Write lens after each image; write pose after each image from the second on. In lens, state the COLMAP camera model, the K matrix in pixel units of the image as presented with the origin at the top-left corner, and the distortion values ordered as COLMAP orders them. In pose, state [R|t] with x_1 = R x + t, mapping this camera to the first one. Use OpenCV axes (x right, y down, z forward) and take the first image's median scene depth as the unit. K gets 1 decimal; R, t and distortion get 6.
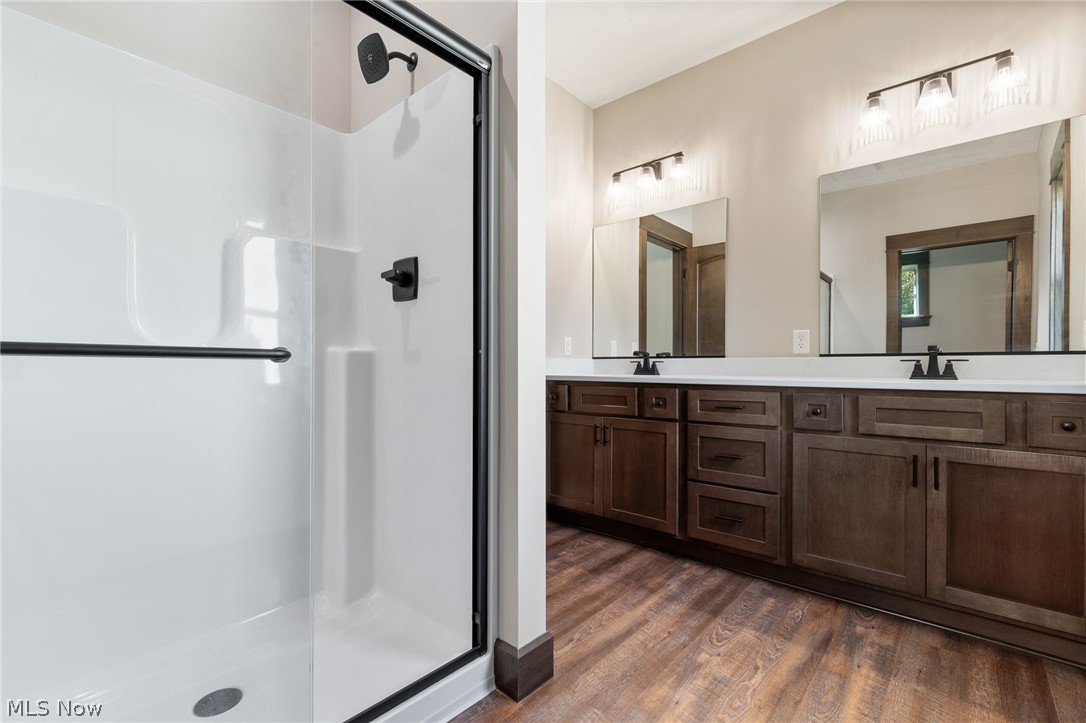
lens RADIAL K [[481.4, 0, 541.8], [0, 481.4, 364.2], [0, 0, 1]] dist [0.002359, -0.000661]
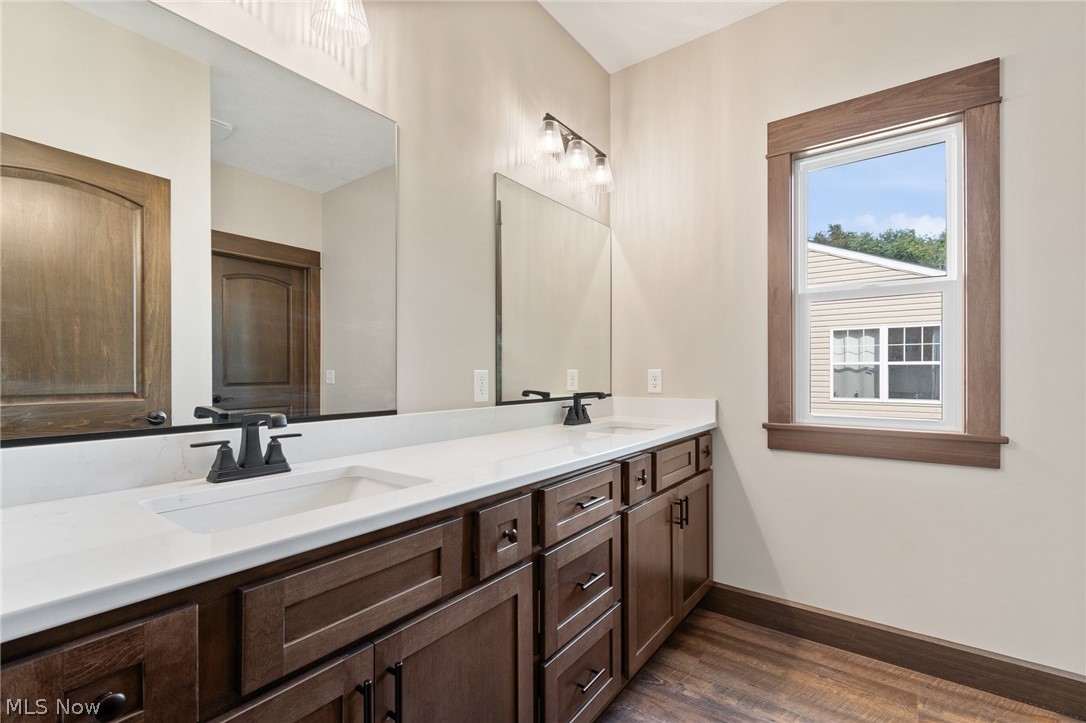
lens RADIAL K [[481.4, 0, 541.8], [0, 481.4, 364.2], [0, 0, 1]] dist [0.002359, -0.000661]
pose [[-0.083858, 0.012210, 0.996403, -0.204945], [-0.004204, 0.999912, -0.012606, -0.071380], [-0.996469, -0.005246, -0.083799, 0.984415]]
